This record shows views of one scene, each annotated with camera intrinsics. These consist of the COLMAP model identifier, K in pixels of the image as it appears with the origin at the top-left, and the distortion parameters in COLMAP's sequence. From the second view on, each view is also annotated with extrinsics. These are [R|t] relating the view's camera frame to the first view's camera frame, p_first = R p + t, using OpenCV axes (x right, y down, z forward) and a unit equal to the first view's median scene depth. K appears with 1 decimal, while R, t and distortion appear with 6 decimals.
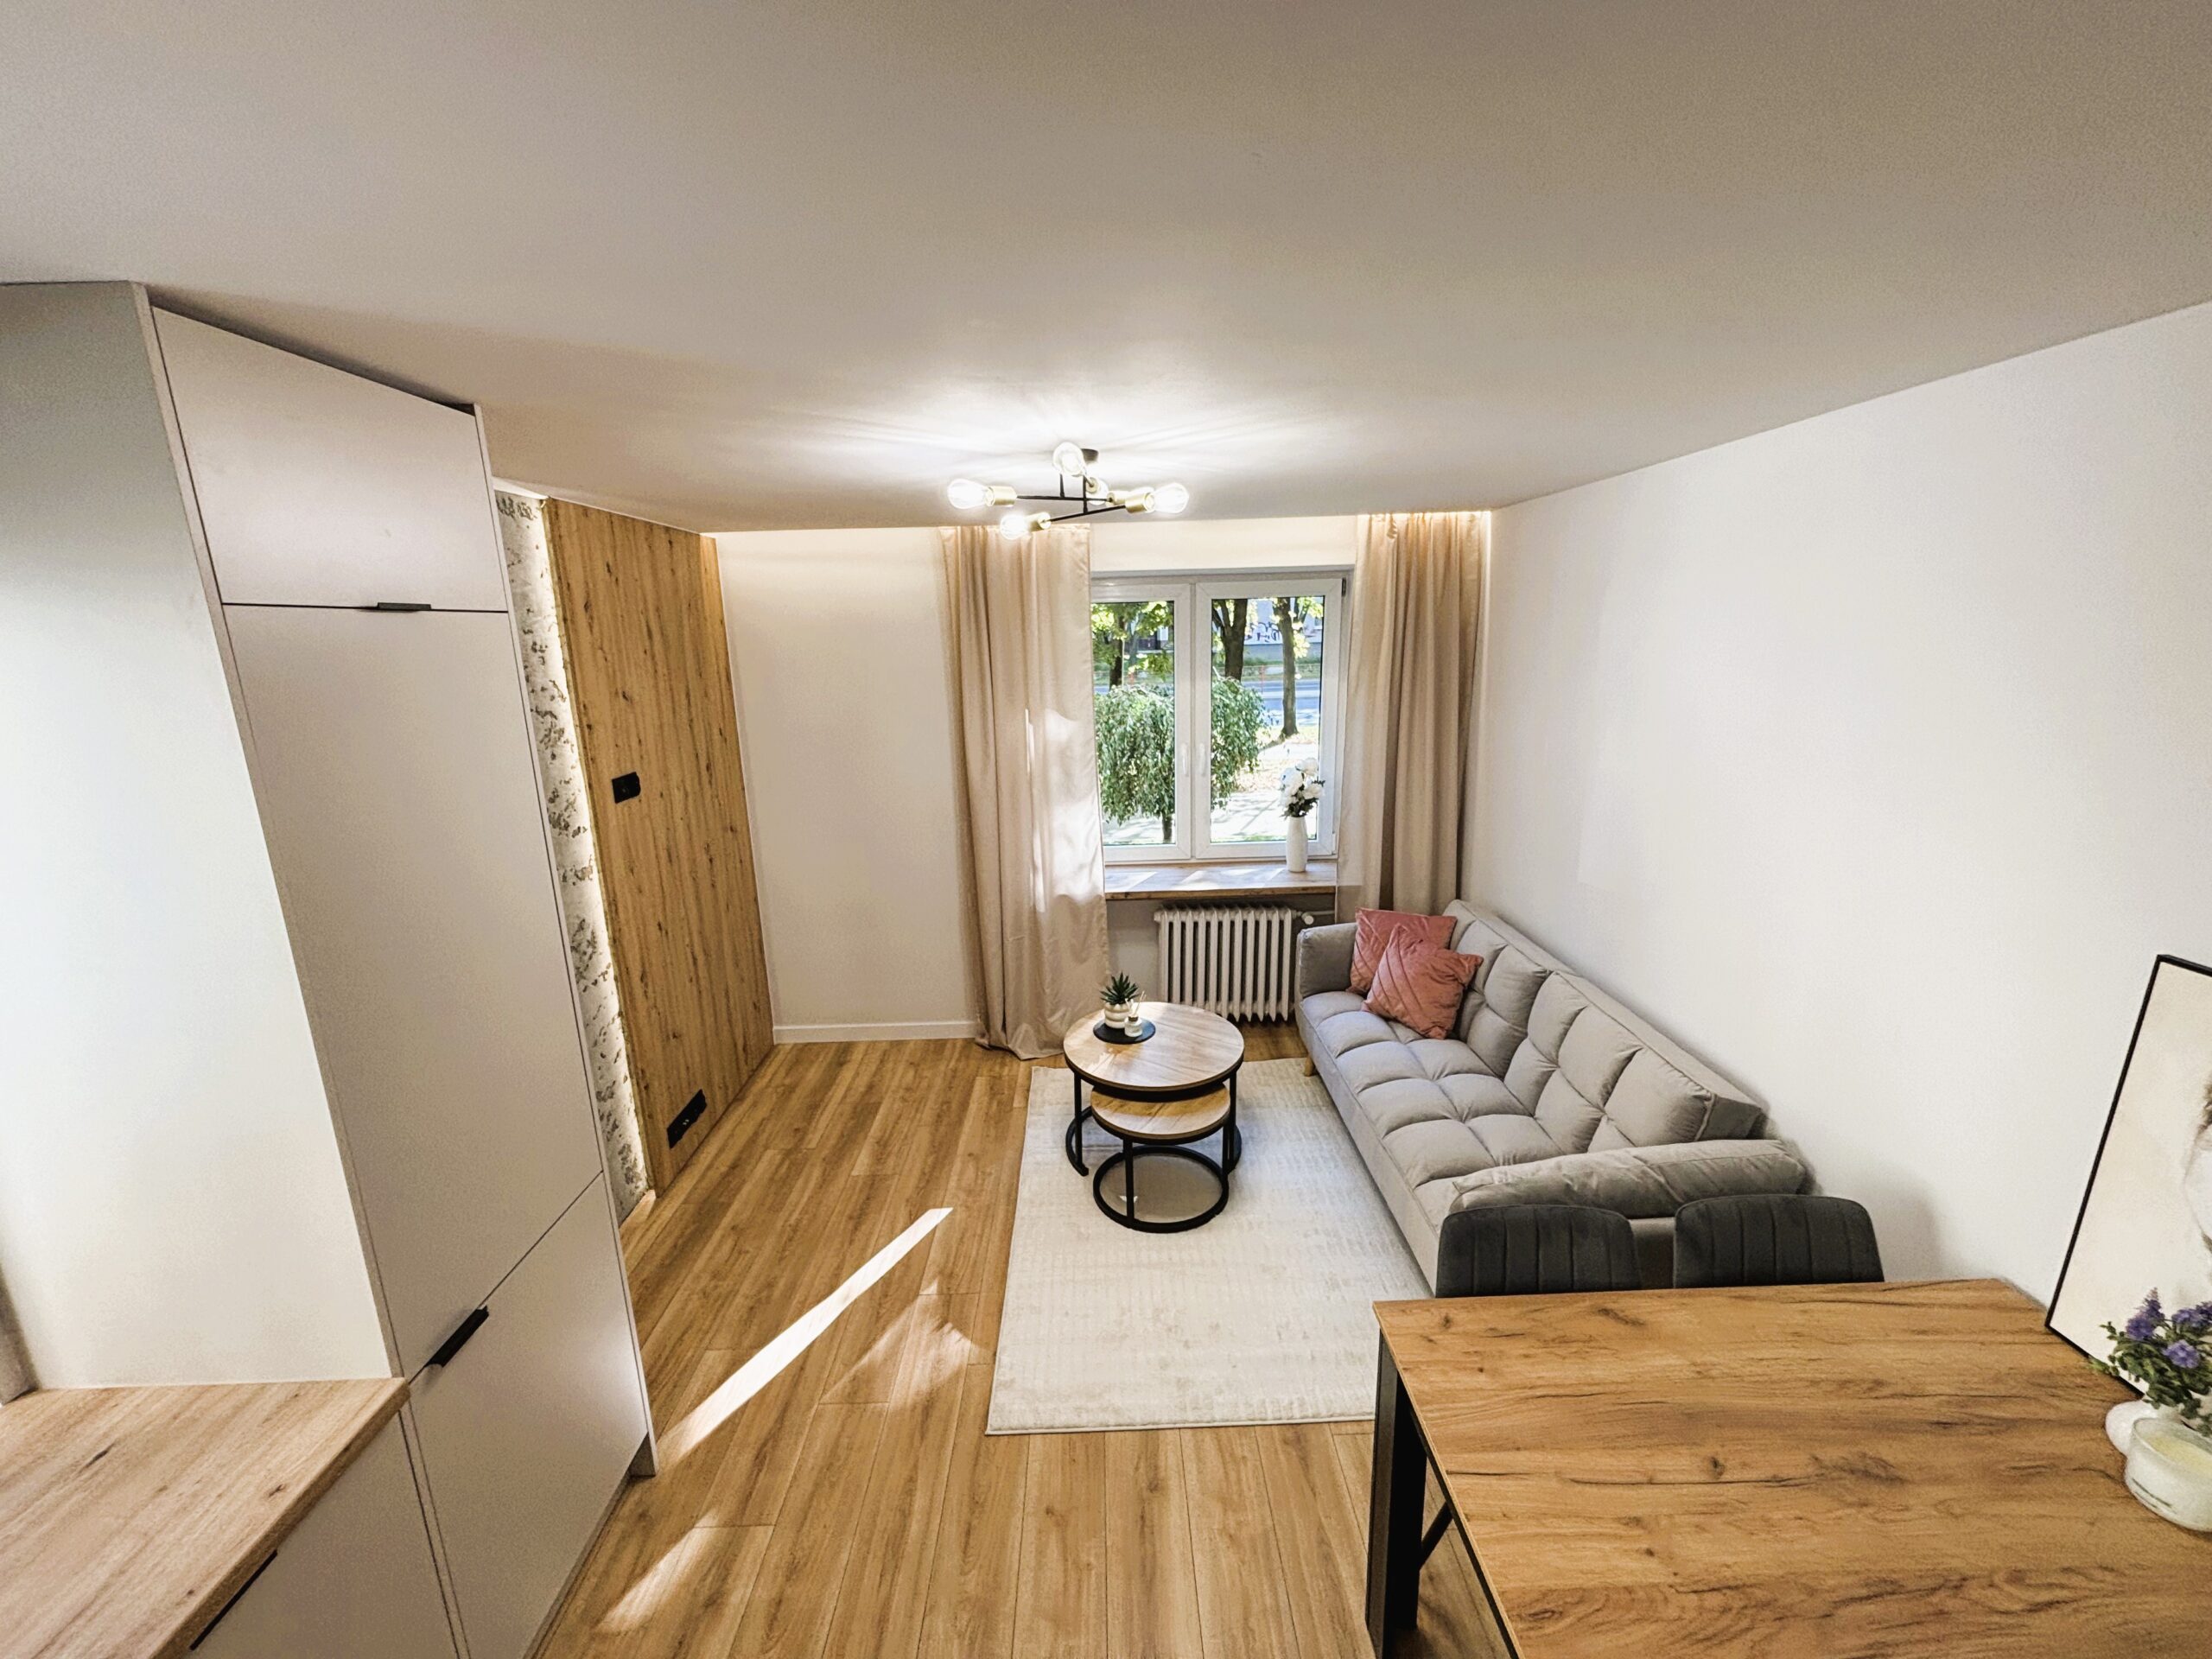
lens RADIAL K [[897.0, 0, 1110.1], [0, 897.0, 823.3], [0, 0, 1]] dist [-0.002688, -0.000516]
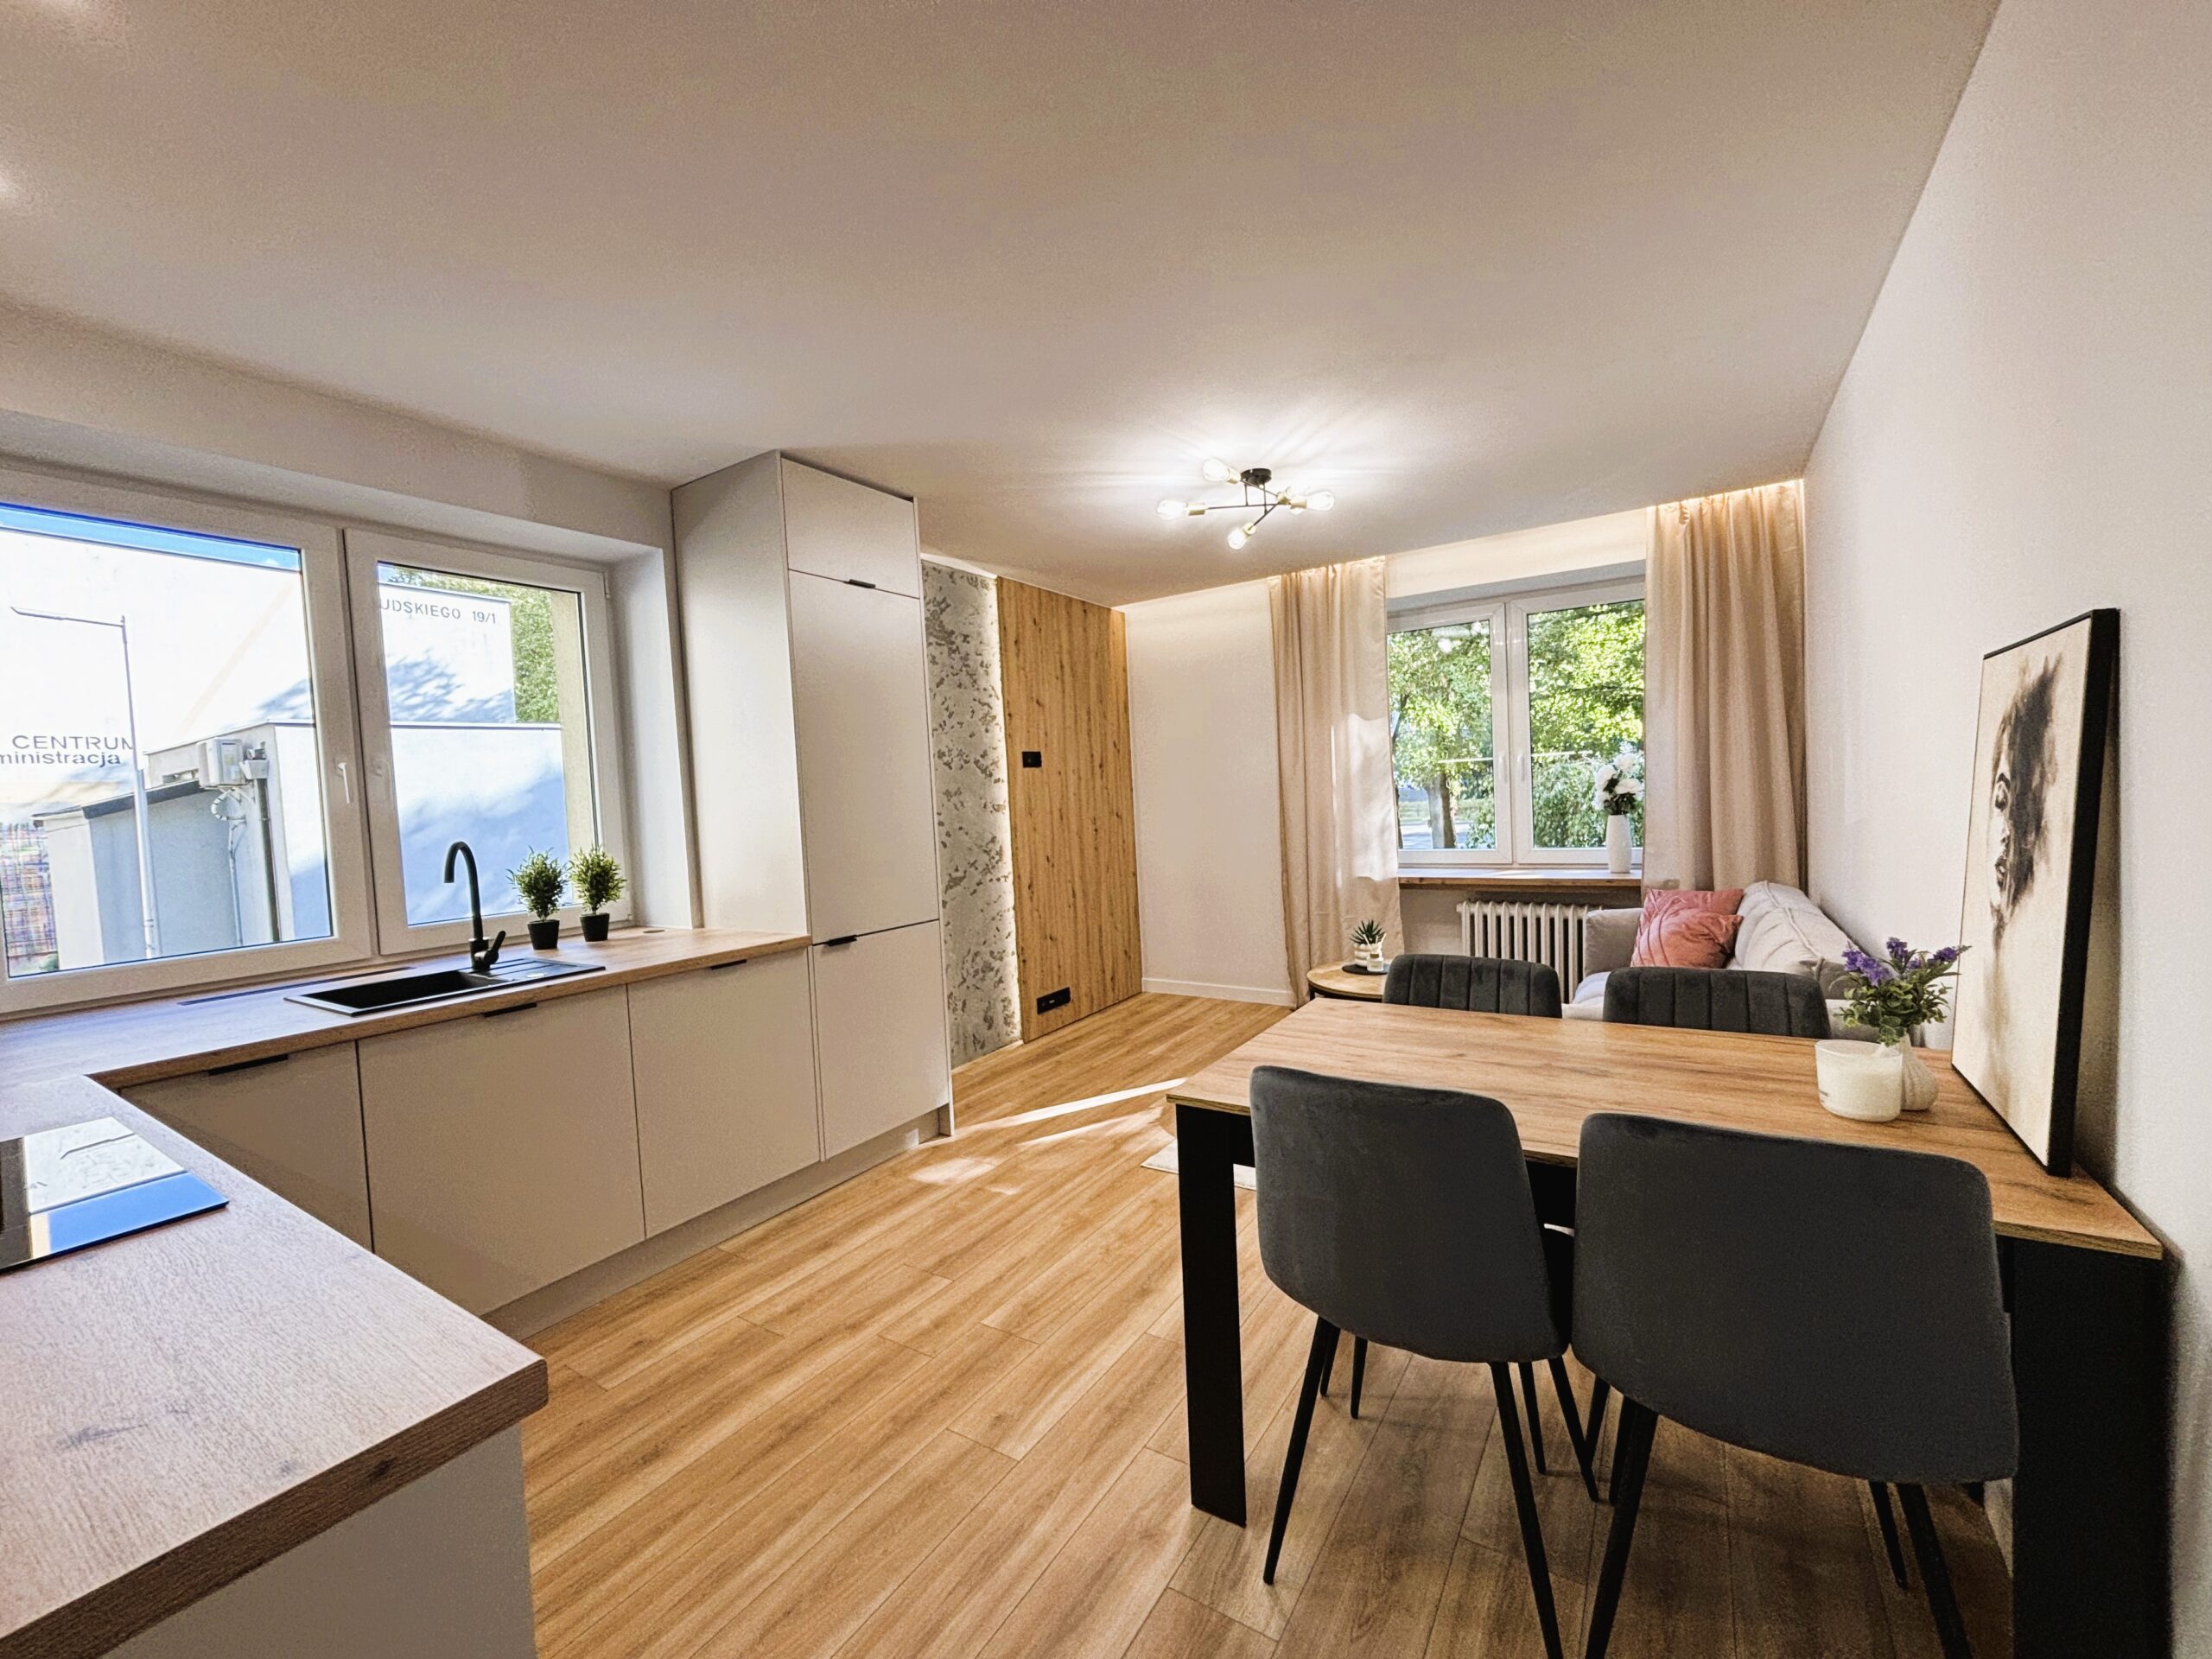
lens RADIAL K [[897.0, 0, 1121.3], [0, 897.0, 835.0], [0, 0, 1]] dist [-0.002688, -0.000516]
pose [[0.834173, 0.003601, -0.551492, 0.417960], [-0.090280, 0.987381, -0.130108, 0.264471], [0.544064, 0.158321, 0.823971, -0.151652]]
